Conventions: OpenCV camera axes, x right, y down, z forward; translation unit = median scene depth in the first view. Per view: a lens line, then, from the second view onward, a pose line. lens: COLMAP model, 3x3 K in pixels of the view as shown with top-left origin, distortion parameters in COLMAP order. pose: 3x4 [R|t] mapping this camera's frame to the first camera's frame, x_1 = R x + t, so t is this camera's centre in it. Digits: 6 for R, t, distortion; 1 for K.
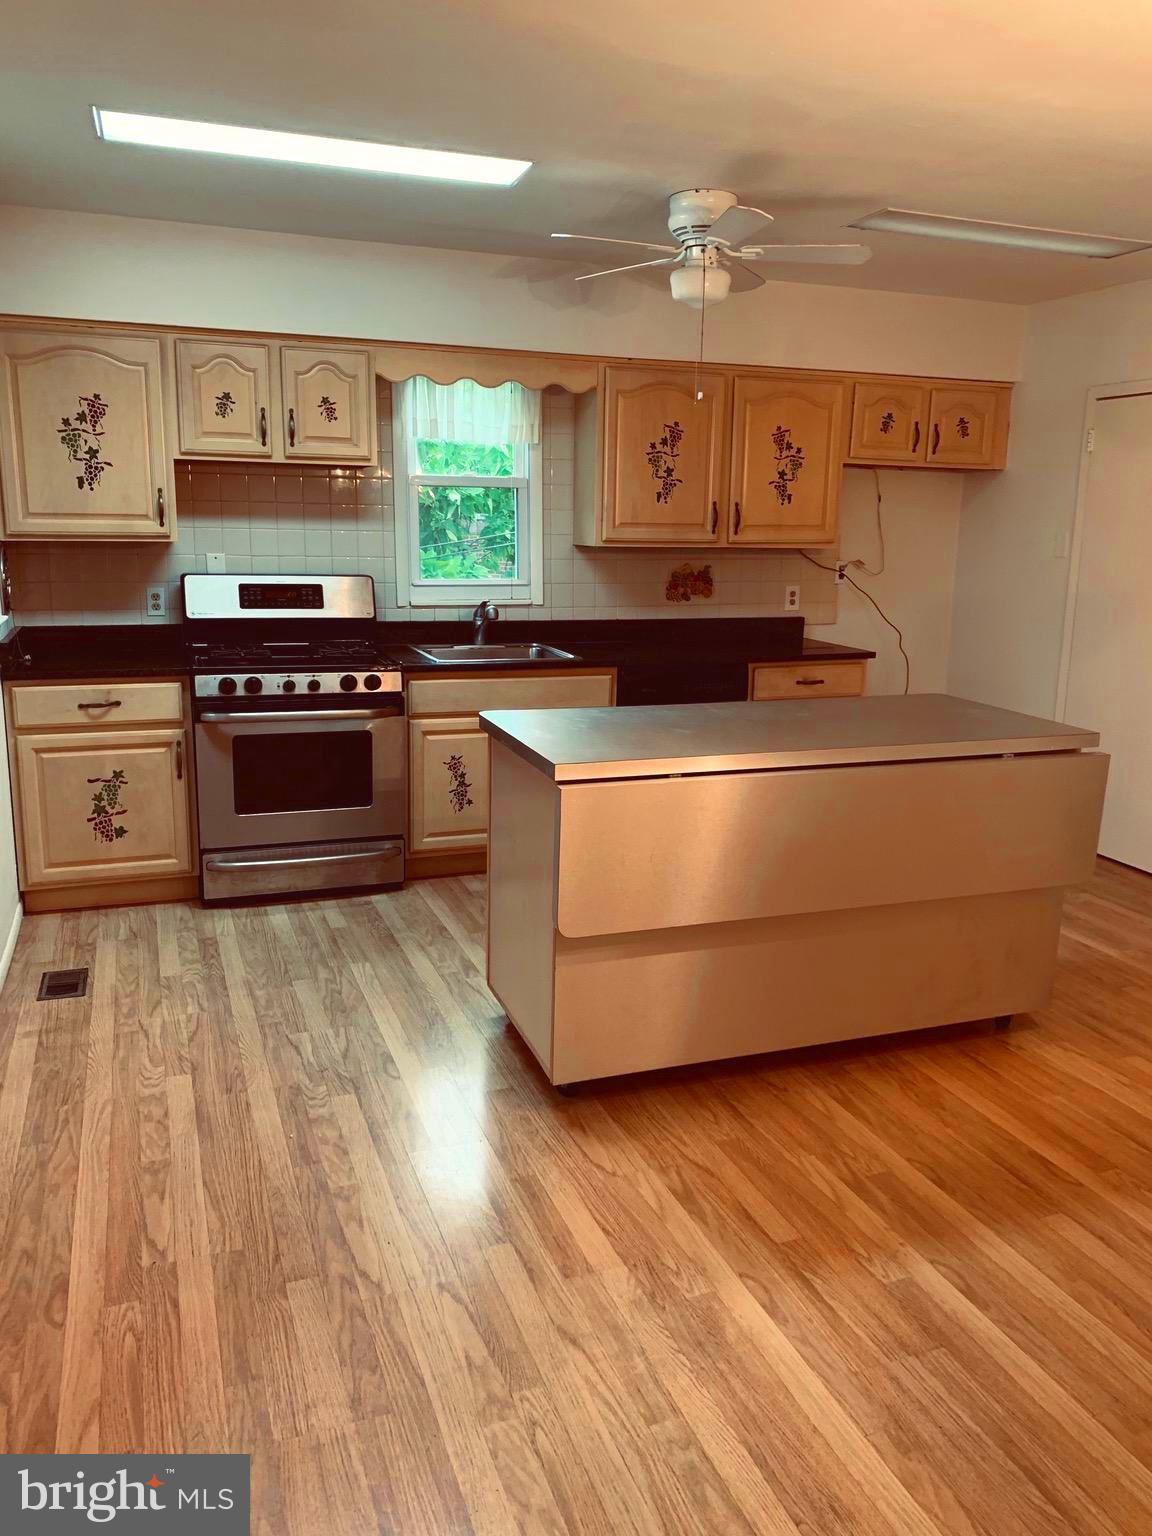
lens RADIAL K [[1170.3, 0, 578.2], [0, 1170.3, 774.8], [0, 0, 1]] dist [0.007149, -0.011307]
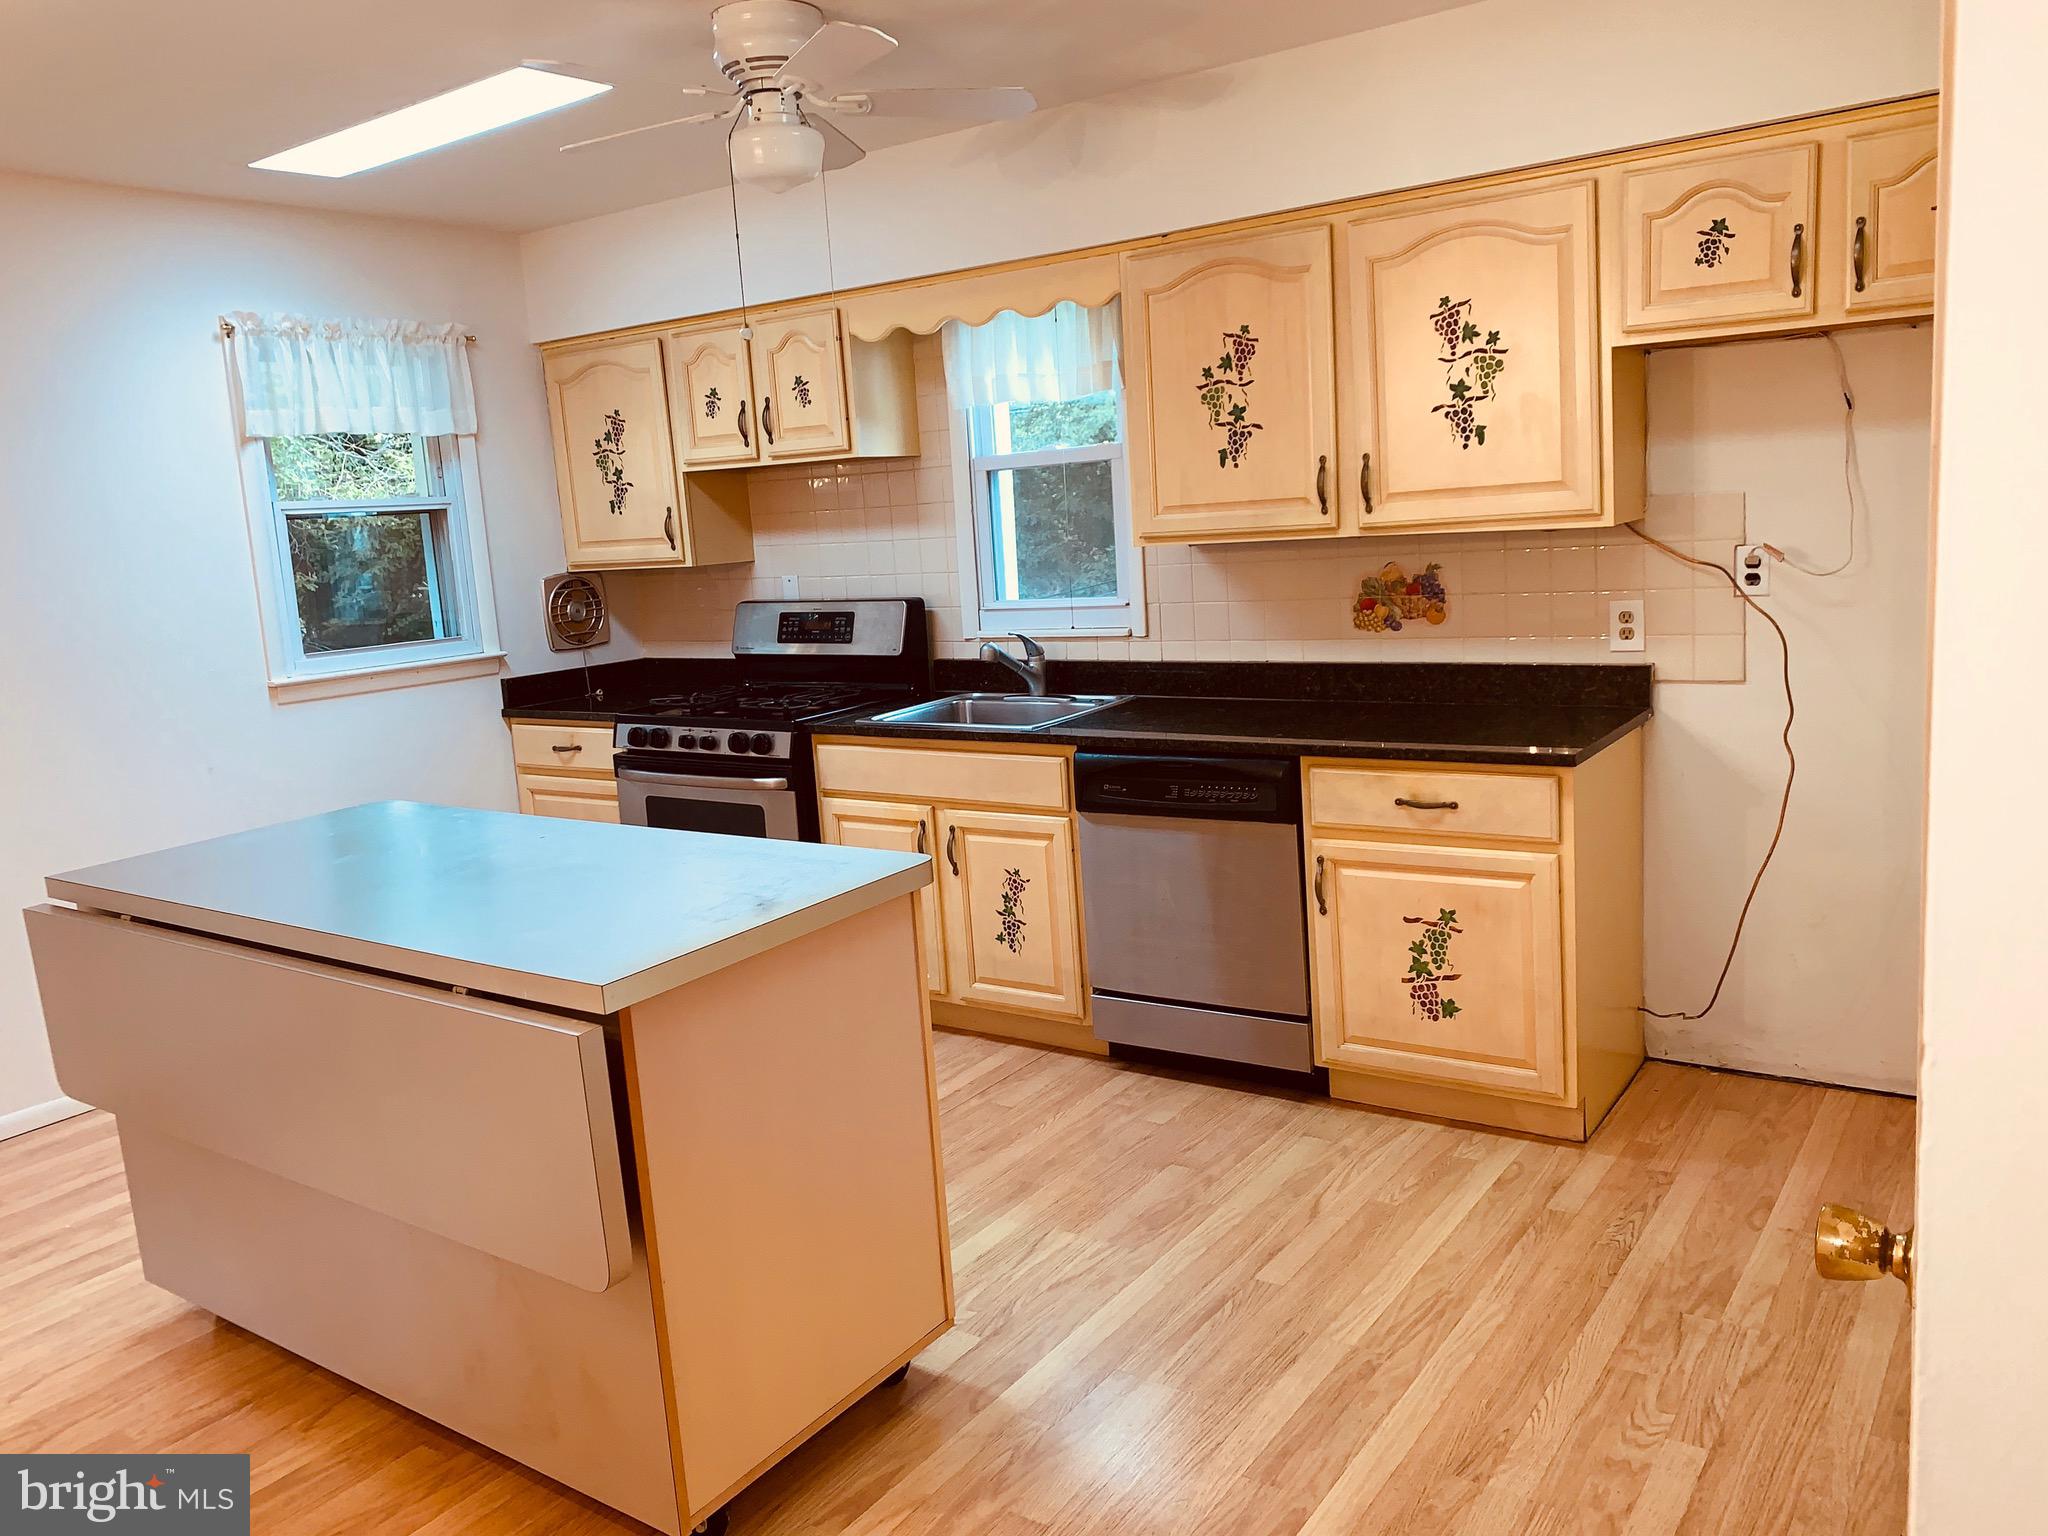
lens RADIAL K [[1560.5, 0, 1016.7], [0, 1560.5, 756.3], [0, 0, 1]] dist [0.007149, -0.011307]
pose [[0.556602, 0.082286, -0.826694, 0.667534], [-0.099788, 0.994500, 0.031802, -0.105808], [0.824764, 0.064793, 0.561752, 0.495012]]
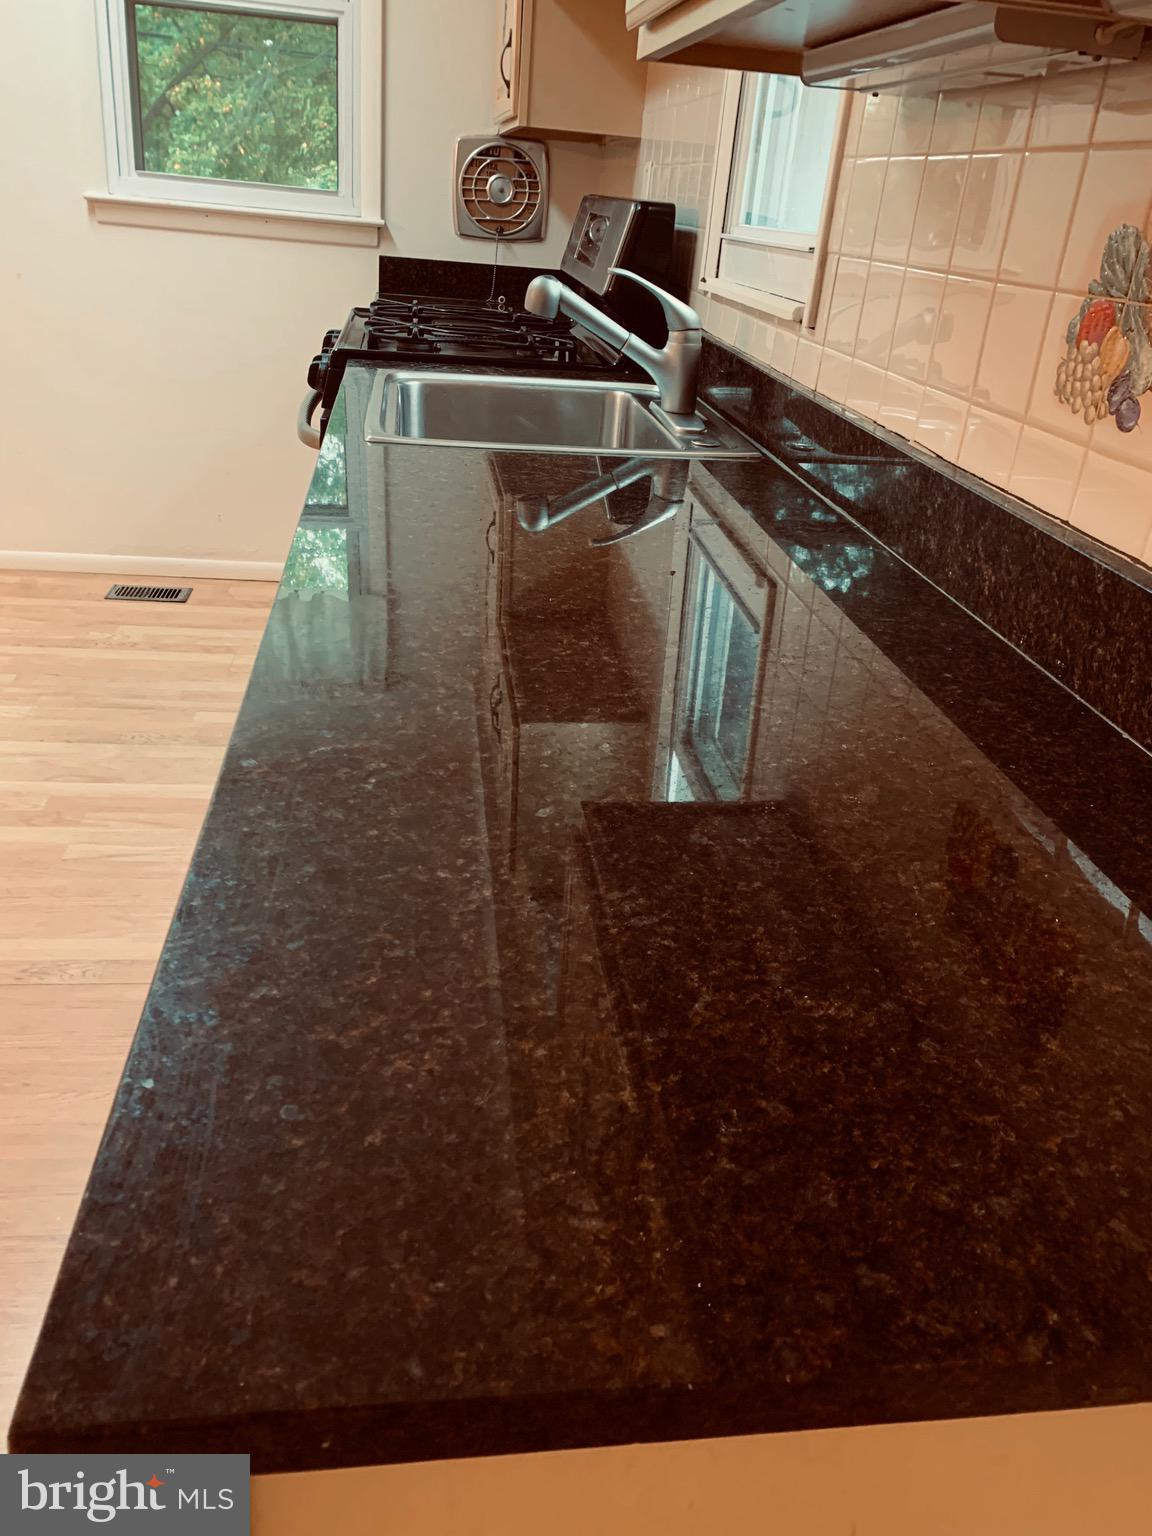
lens RADIAL K [[1170.3, 0, 576.2], [0, 1170.3, 774.6], [0, 0, 1]] dist [0.007149, -0.011307]
pose [[-0.226830, 0.404216, -0.886091, 0.302811], [-0.283283, 0.843087, 0.457116, -0.179504], [0.931826, 0.354702, -0.076730, 1.069103]]
